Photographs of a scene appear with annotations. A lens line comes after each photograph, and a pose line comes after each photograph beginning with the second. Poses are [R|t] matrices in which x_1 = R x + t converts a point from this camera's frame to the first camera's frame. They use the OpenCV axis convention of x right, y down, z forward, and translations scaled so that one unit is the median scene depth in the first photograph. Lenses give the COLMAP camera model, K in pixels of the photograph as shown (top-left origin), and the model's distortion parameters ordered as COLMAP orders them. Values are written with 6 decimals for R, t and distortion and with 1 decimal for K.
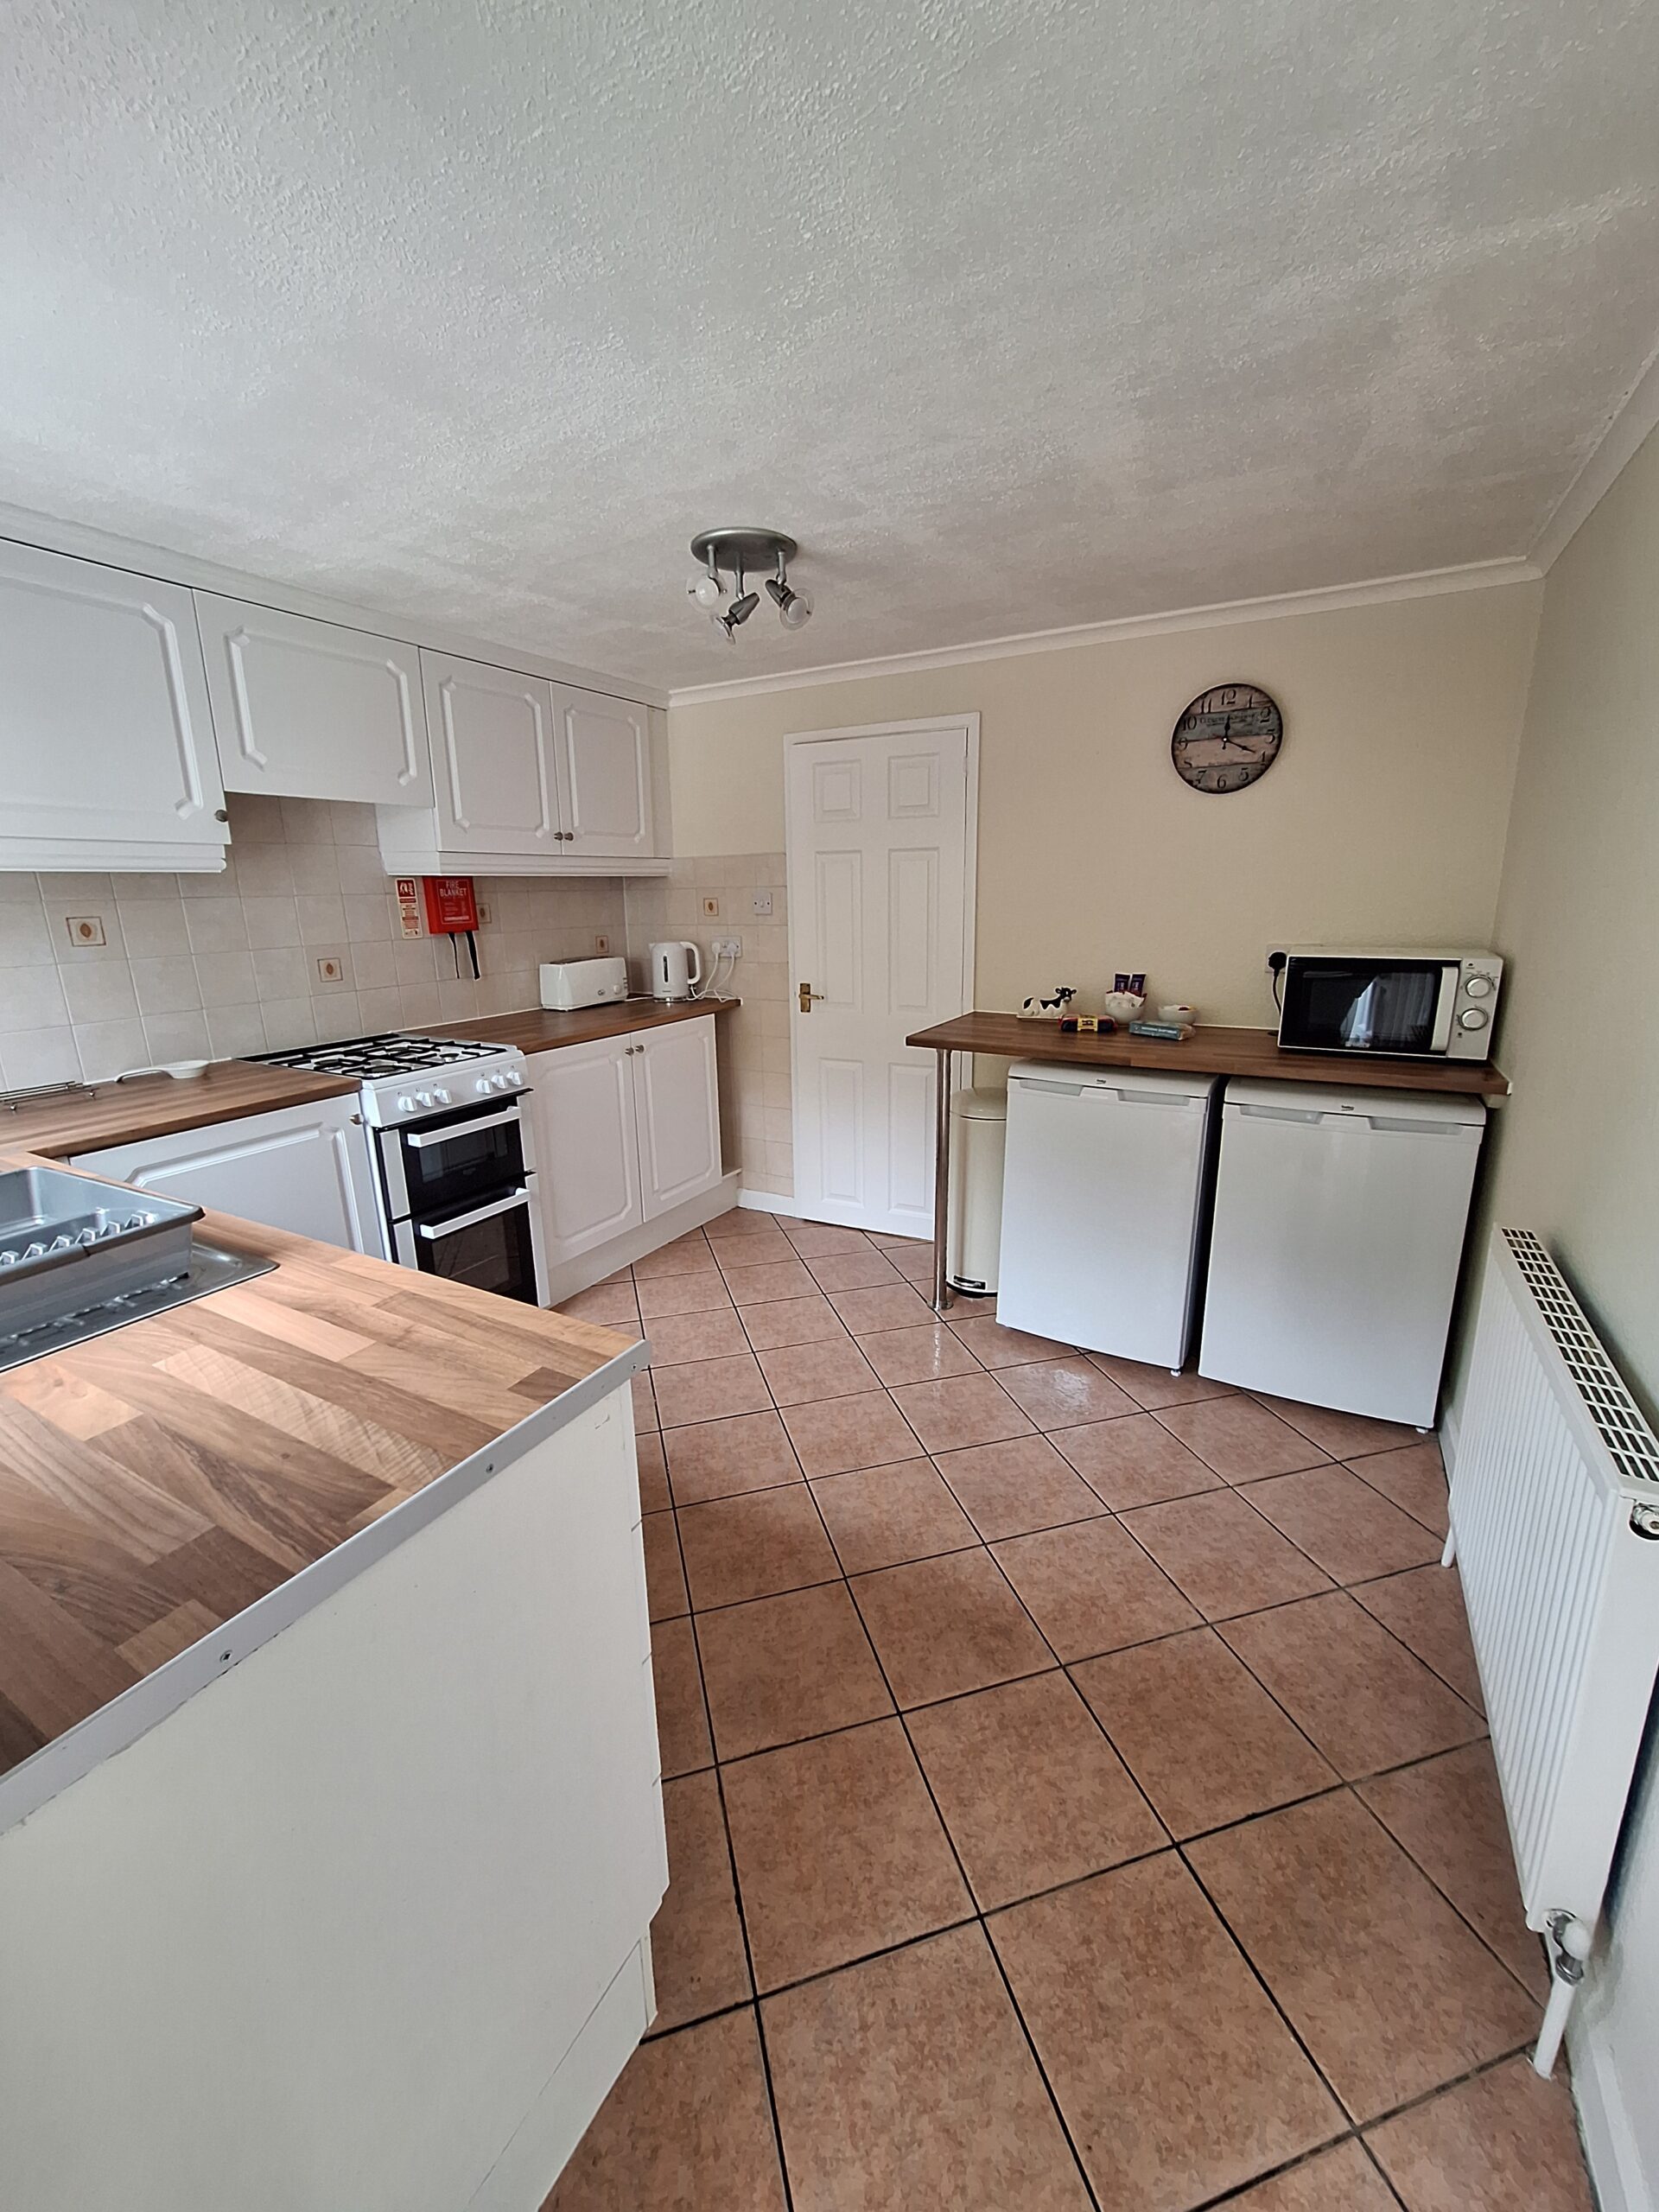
lens RADIAL K [[875.3, 0, 831.2], [0, 875.3, 1098.2], [0, 0, 1]] dist [-0.002939, 0.002709]
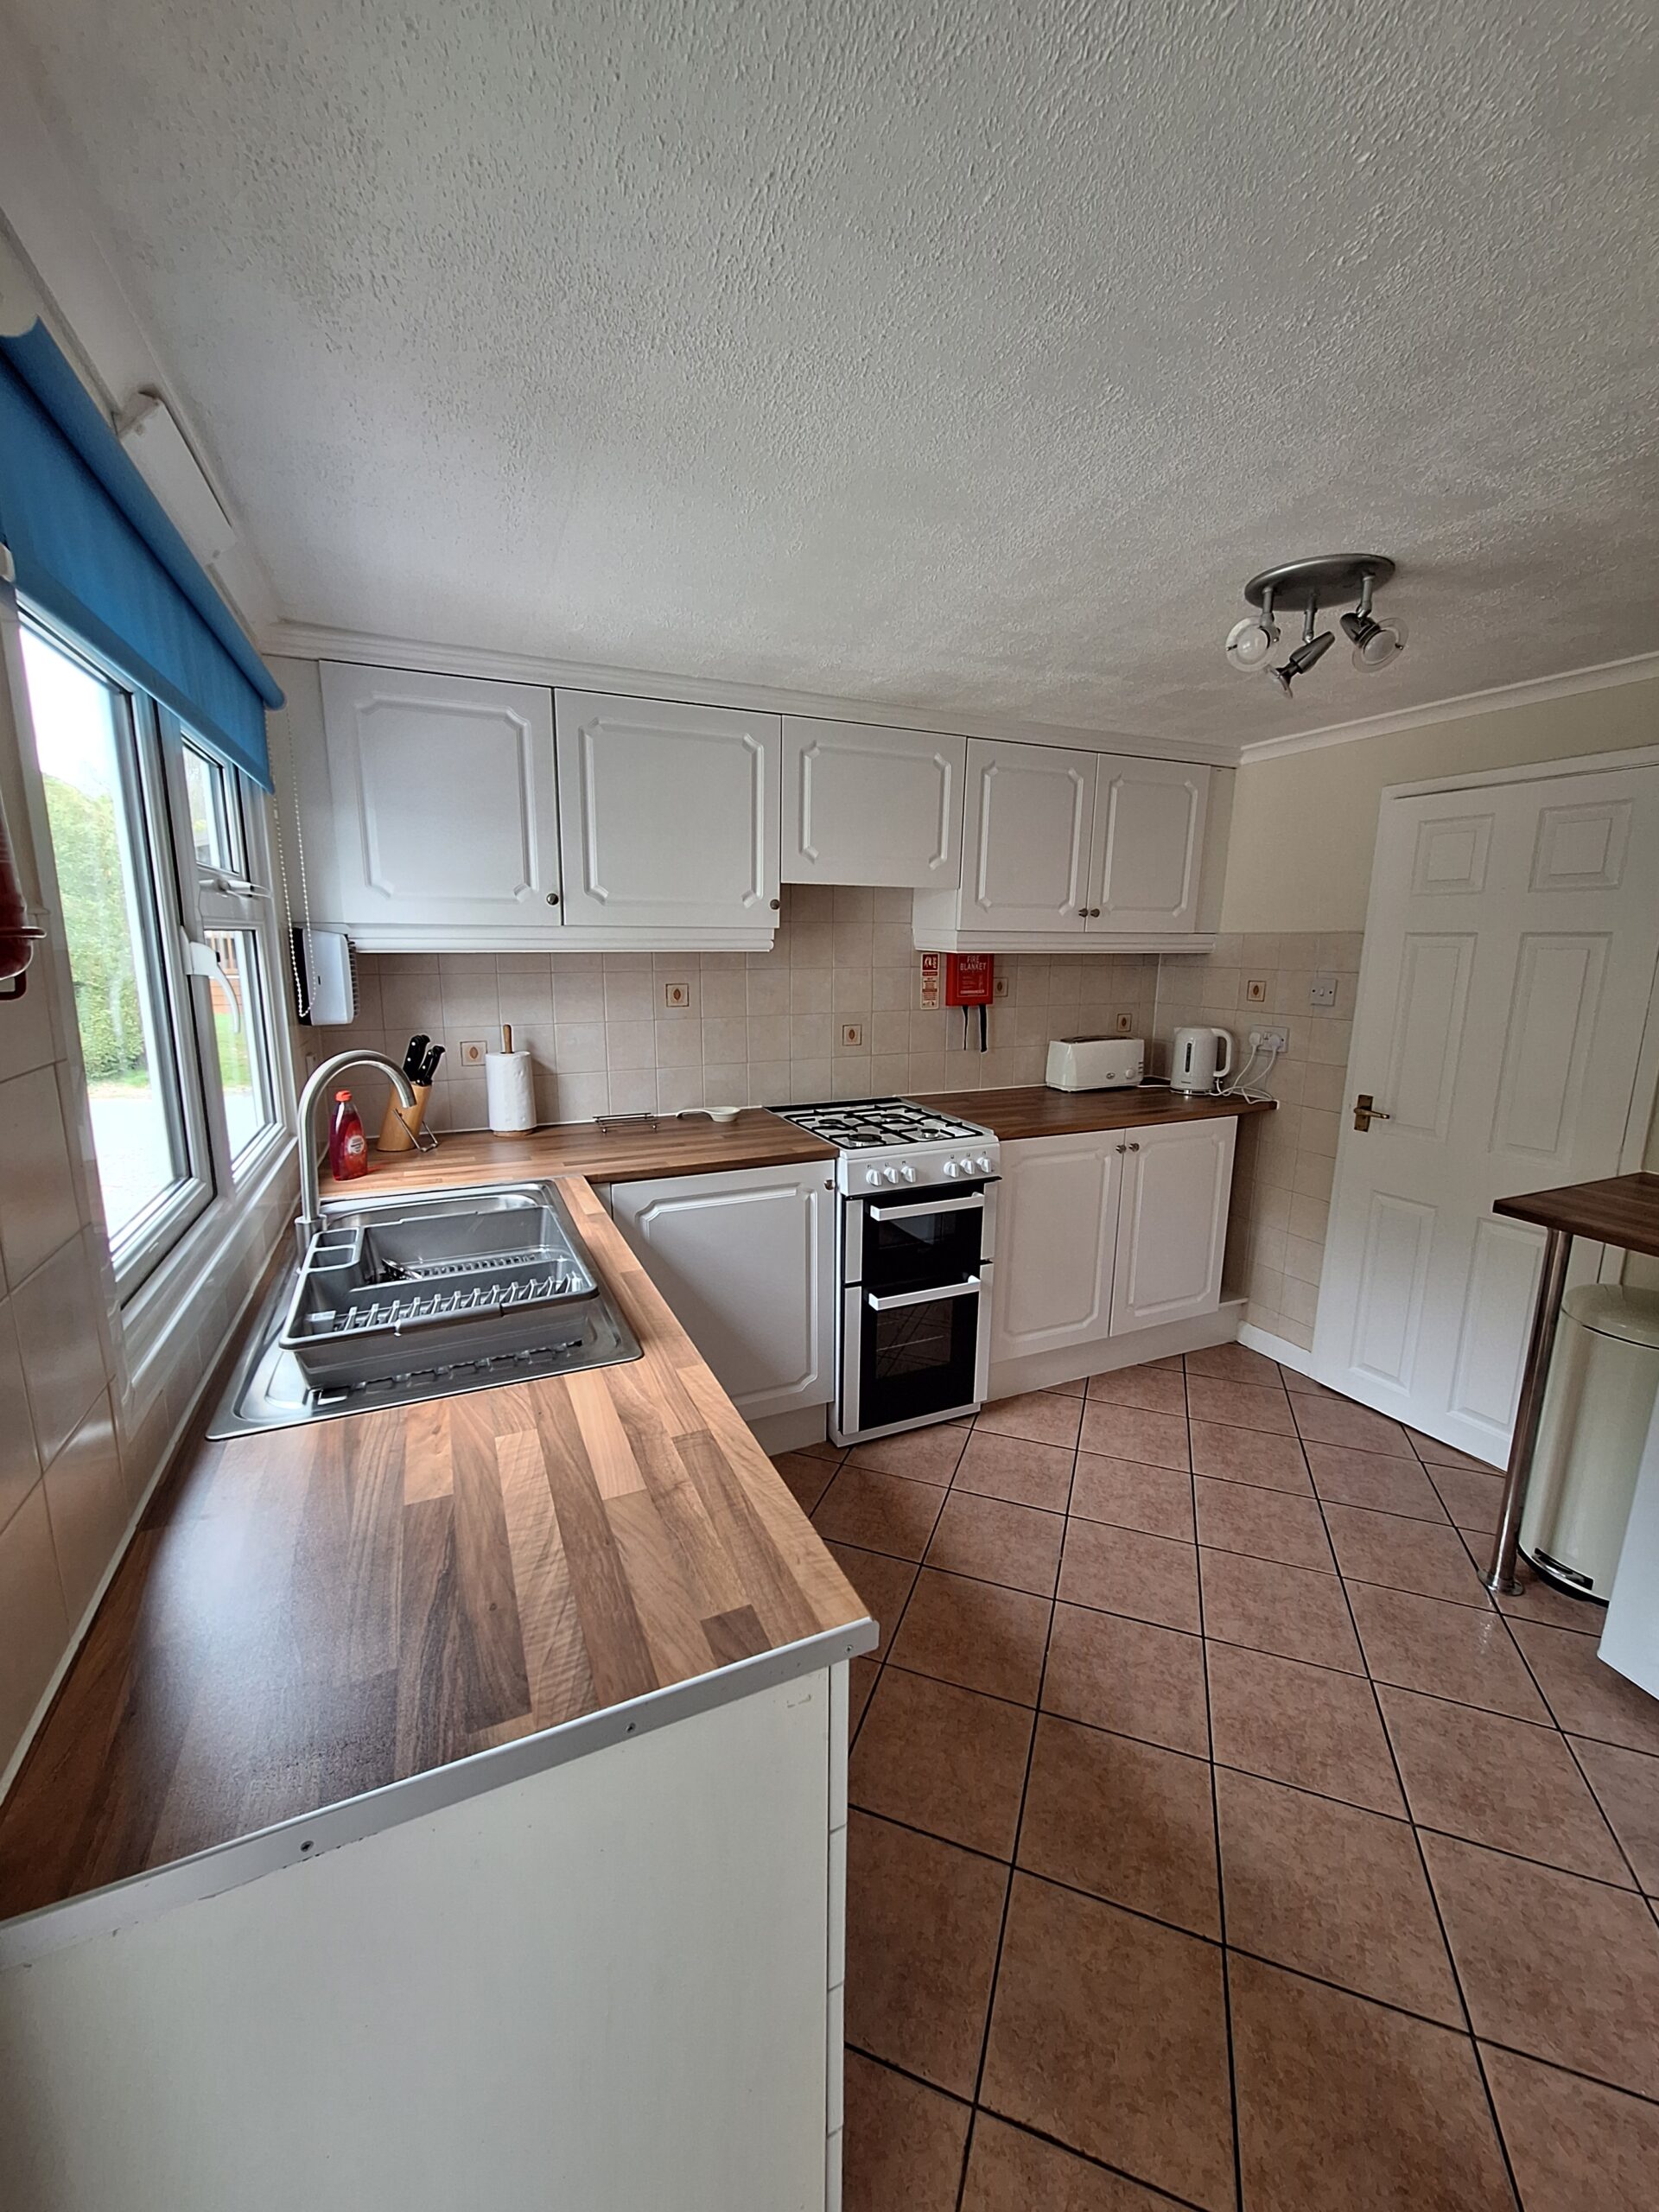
lens RADIAL K [[875.3, 0, 831.2], [0, 875.3, 1098.2], [0, 0, 1]] dist [-0.002939, 0.002709]
pose [[0.800440, 0.133276, -0.584409, 0.063360], [-0.160980, 0.986947, 0.004589, -0.074794], [0.577392, 0.090405, 0.811447, 0.108148]]
